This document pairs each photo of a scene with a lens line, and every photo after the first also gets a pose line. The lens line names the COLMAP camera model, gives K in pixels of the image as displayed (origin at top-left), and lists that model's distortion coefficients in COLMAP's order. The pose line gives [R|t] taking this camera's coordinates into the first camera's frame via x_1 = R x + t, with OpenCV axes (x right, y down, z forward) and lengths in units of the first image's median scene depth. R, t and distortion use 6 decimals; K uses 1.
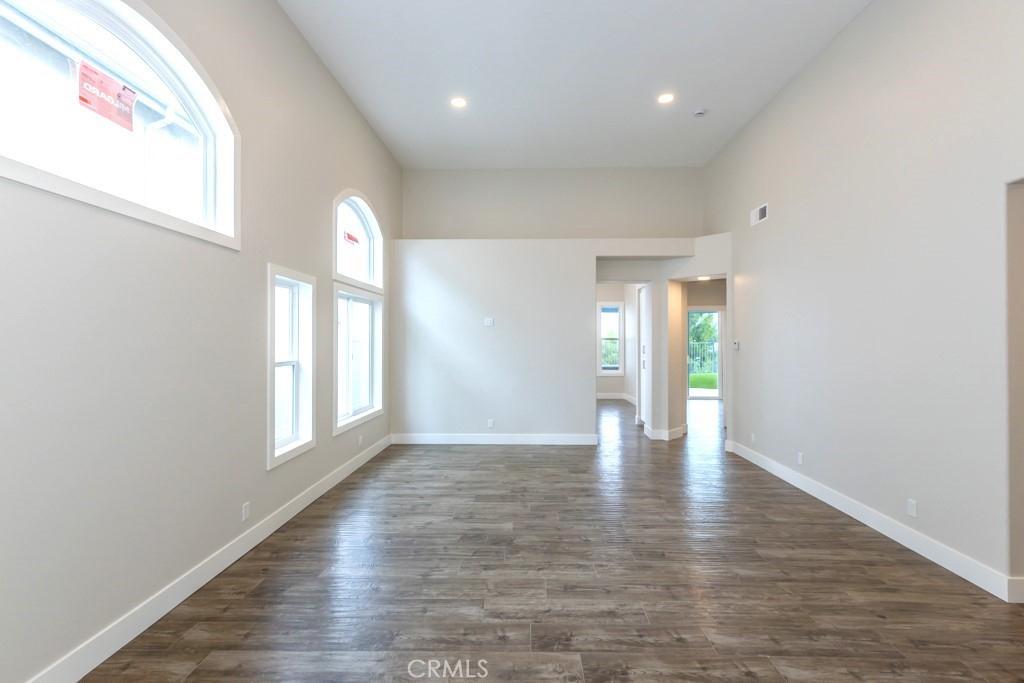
lens RADIAL K [[453.1, 0, 512.0], [0, 453.1, 341.5], [0, 0, 1]] dist [0.002294, 0.000375]
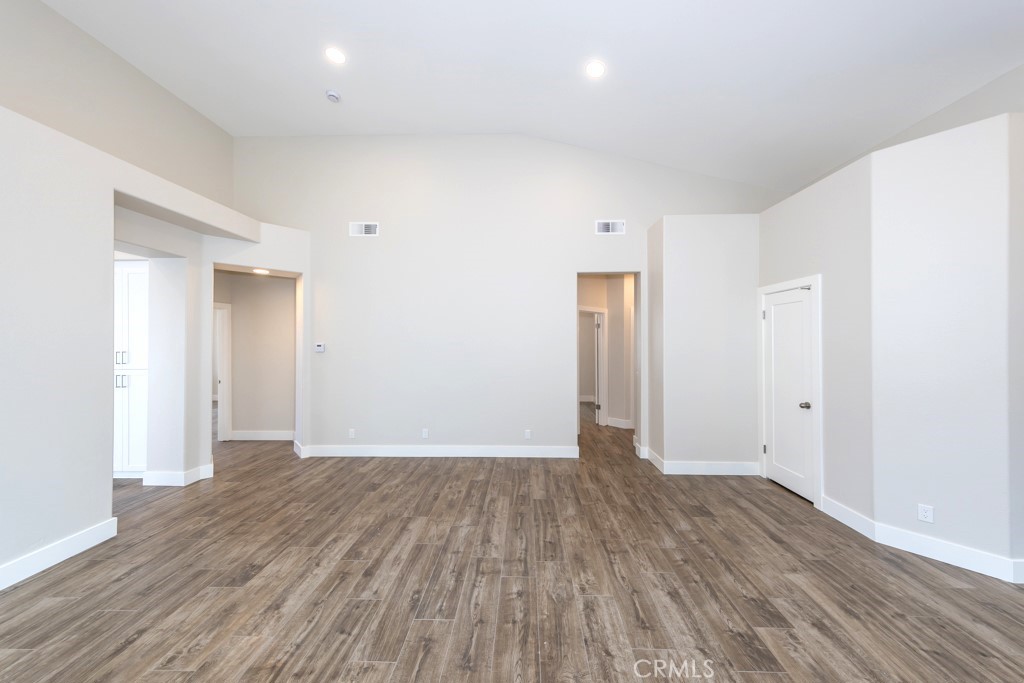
lens RADIAL K [[330.1, 0, 515.9], [0, 330.1, 341.3], [0, 0, 1]] dist [0.005016, -0.000024]
pose [[-0.003268, -0.000863, 0.999994, -0.470721], [0.007253, 0.999973, 0.000887, -0.006476], [-0.999968, 0.007255, -0.003262, 1.136925]]
